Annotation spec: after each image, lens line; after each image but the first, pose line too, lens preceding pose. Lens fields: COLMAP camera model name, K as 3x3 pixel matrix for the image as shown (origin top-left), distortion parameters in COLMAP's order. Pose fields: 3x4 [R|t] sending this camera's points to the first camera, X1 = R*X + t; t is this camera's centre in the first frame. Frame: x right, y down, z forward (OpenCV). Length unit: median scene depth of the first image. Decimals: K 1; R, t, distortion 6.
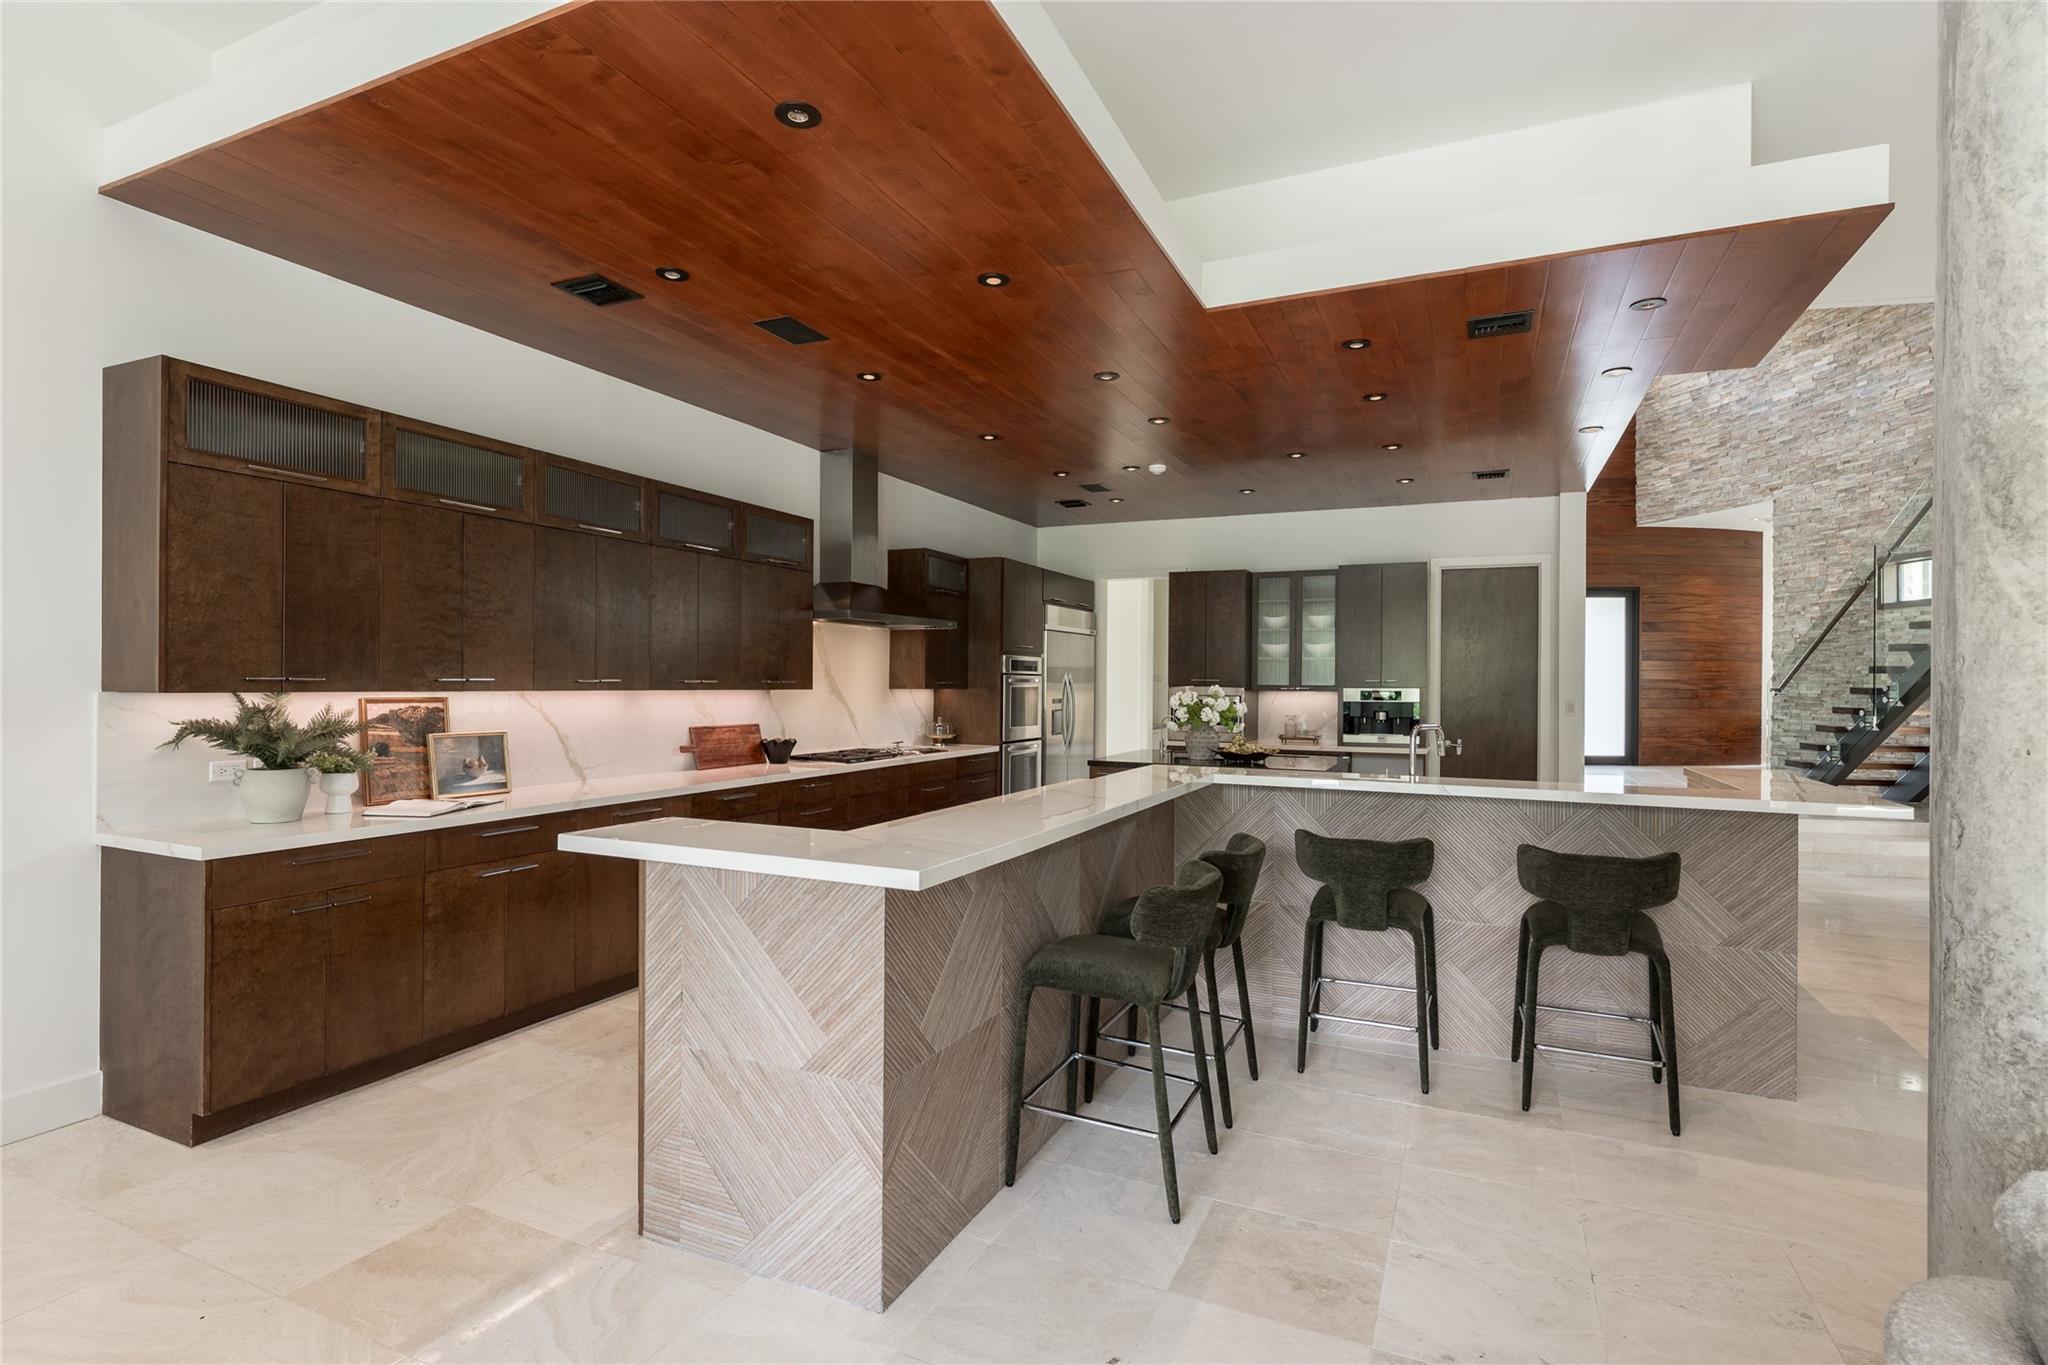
lens RADIAL K [[985.9, 0, 1019.0], [0, 985.9, 687.2], [0, 0, 1]] dist [-0.003746, 0.000202]
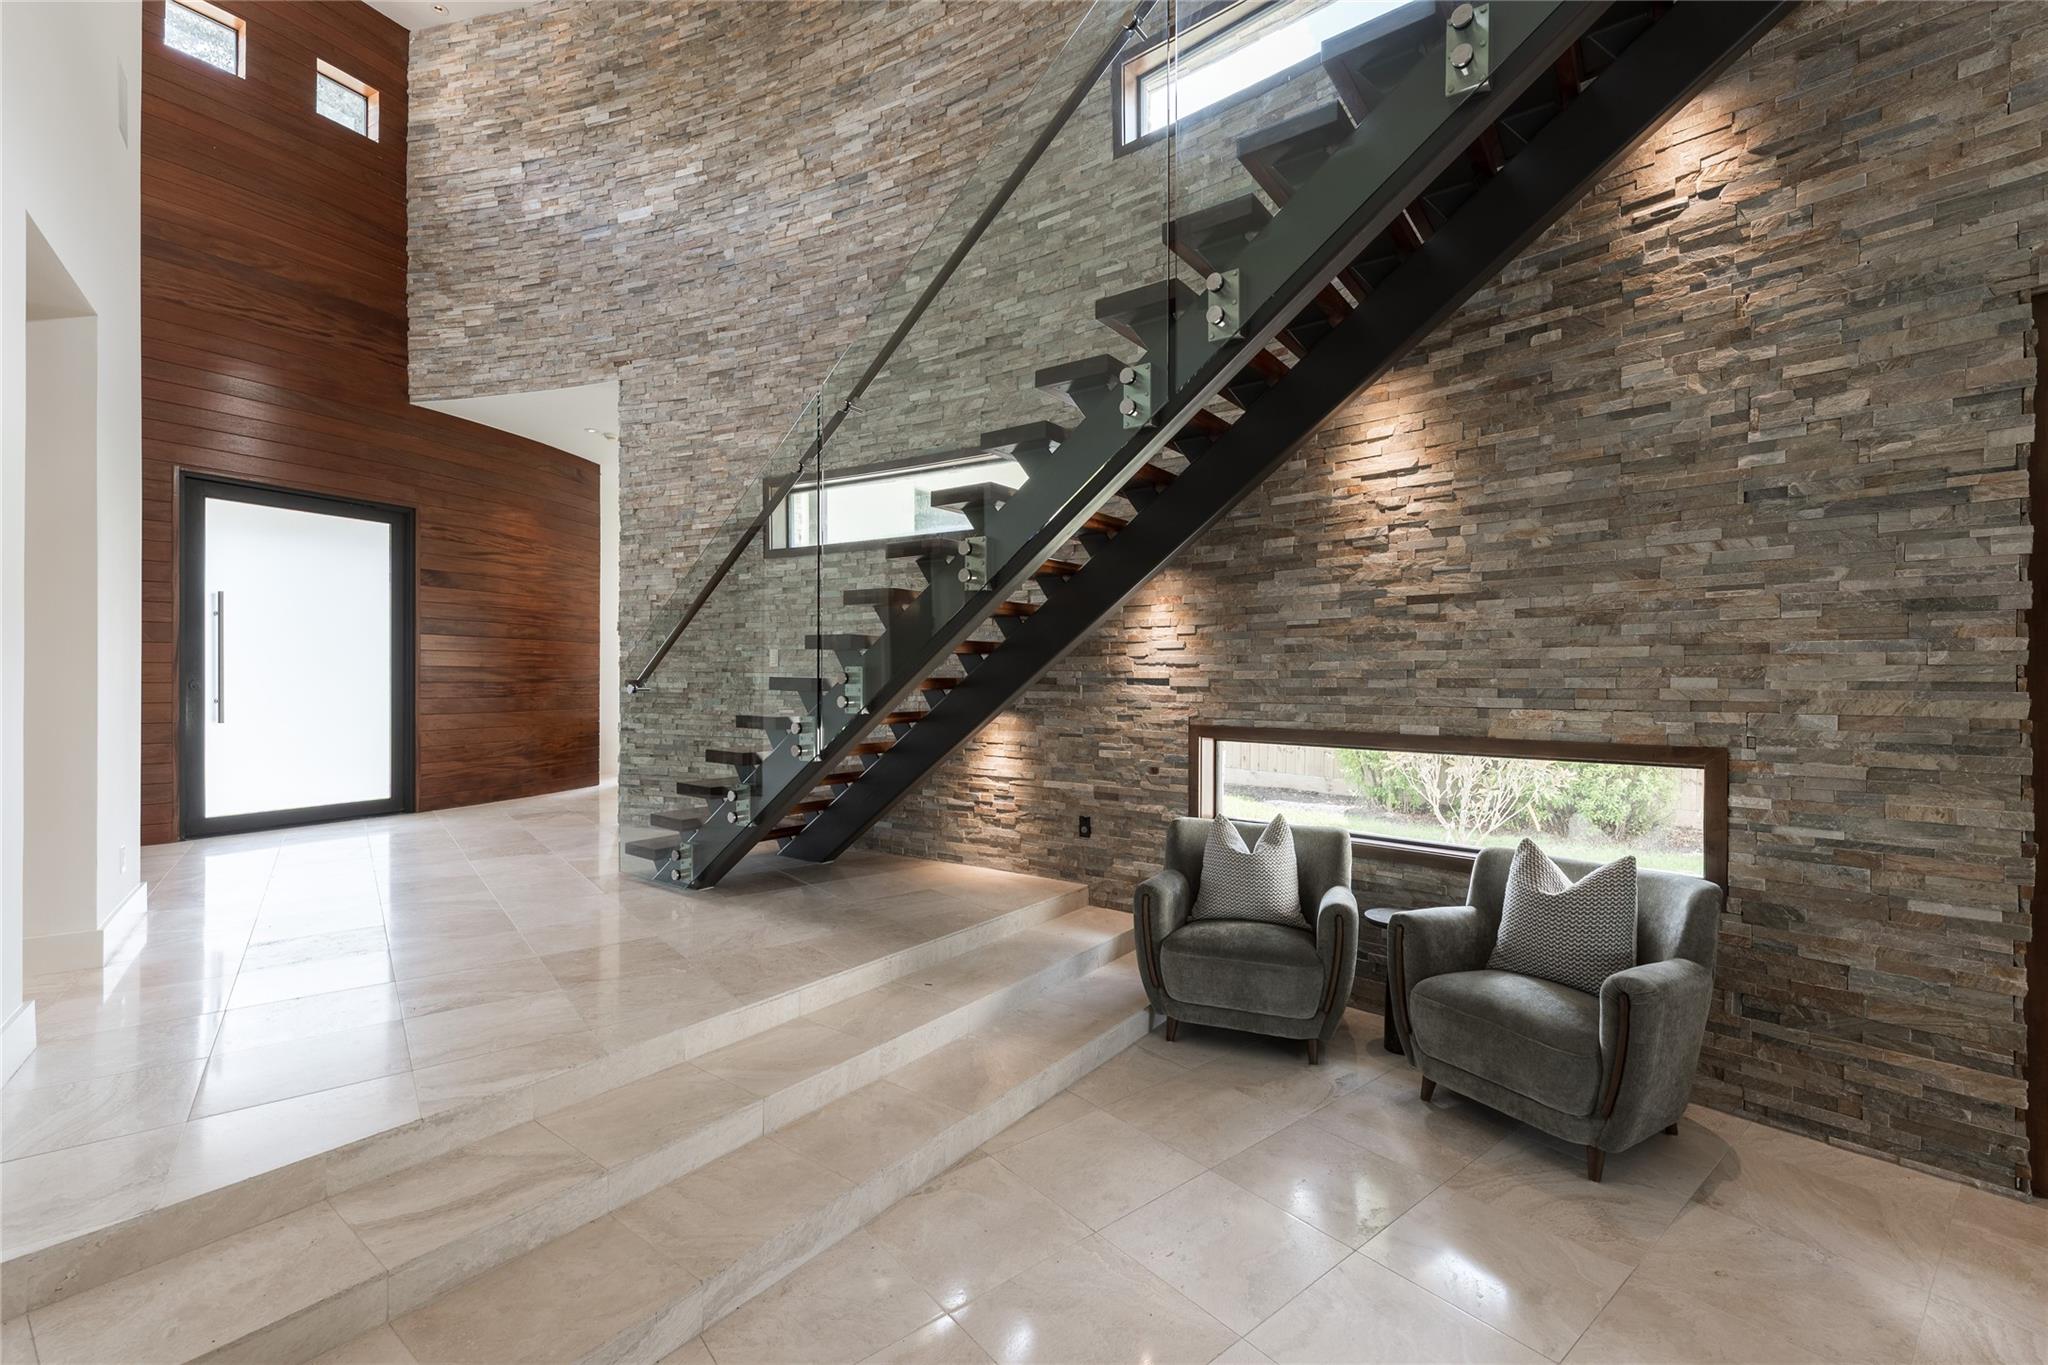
lens RADIAL K [[865.4, 0, 1016.8], [0, 865.4, 681.6], [0, 0, 1]] dist [0.001065, -0.001127]
pose [[0.446417, -0.004471, 0.894814, 0.530686], [0.003384, 0.999989, 0.003308, 0.001828], [-0.894819, 0.001552, 0.446427, 0.726338]]
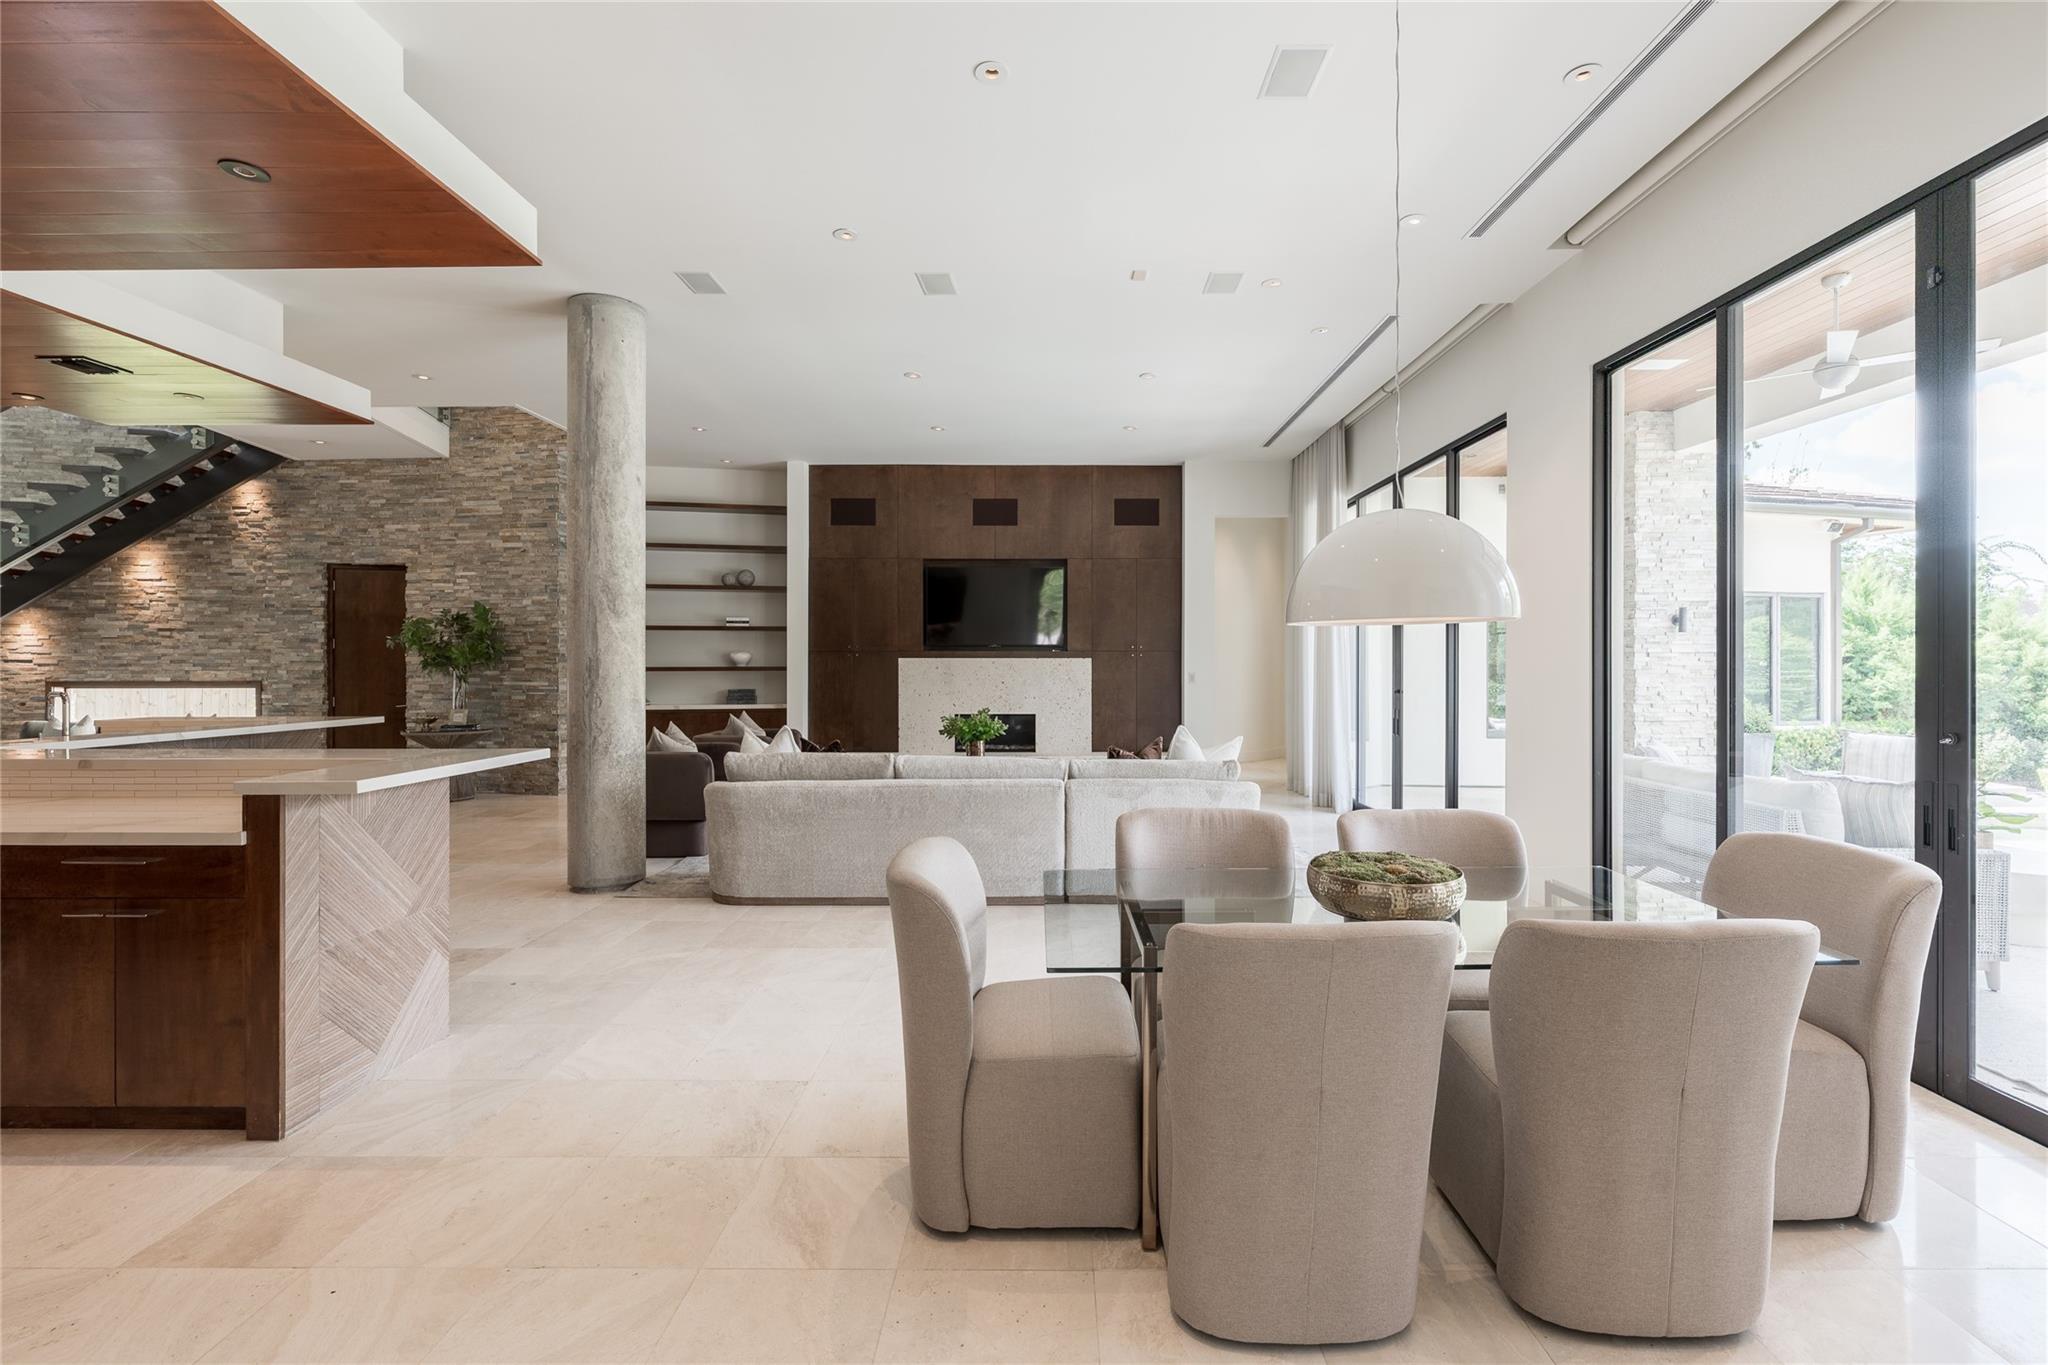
lens RADIAL K [[865.4, 0, 1054.3], [0, 865.4, 662.9], [0, 0, 1]] dist [0.001065, -0.001127]
pose [[-0.425021, -0.008474, 0.905144, -0.490667], [0.001562, 0.999948, 0.010095, -0.002999], [-0.905182, 0.005704, -0.424985, 0.177474]]
